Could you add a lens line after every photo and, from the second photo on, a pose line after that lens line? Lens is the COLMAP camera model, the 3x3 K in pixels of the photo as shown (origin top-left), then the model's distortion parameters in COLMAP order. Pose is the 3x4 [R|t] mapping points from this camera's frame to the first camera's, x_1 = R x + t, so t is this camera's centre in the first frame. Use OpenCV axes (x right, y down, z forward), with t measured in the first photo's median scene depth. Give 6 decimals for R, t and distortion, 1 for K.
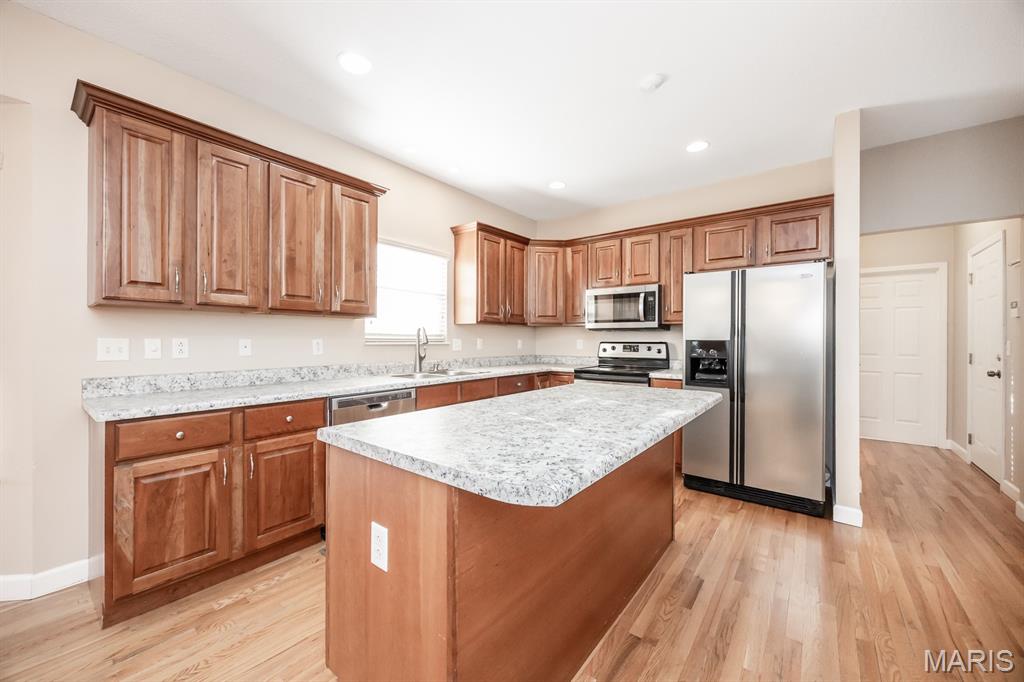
lens RADIAL K [[400.3, 0, 508.9], [0, 400.3, 339.9], [0, 0, 1]] dist [-0.006613, 0.000170]
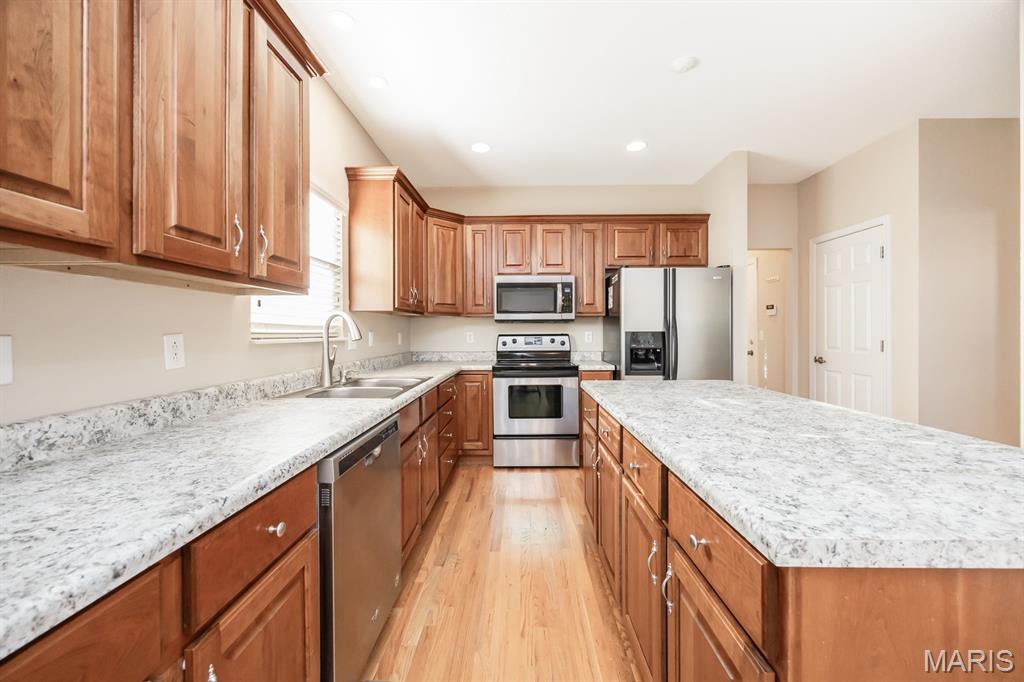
lens RADIAL K [[400.3, 0, 507.1], [0, 400.3, 334.2], [0, 0, 1]] dist [-0.006613, 0.000170]
pose [[0.786962, -0.010788, 0.616907, -0.369418], [0.009147, 0.999941, 0.005817, -0.001549], [-0.616934, 0.001065, 0.787014, 0.320994]]
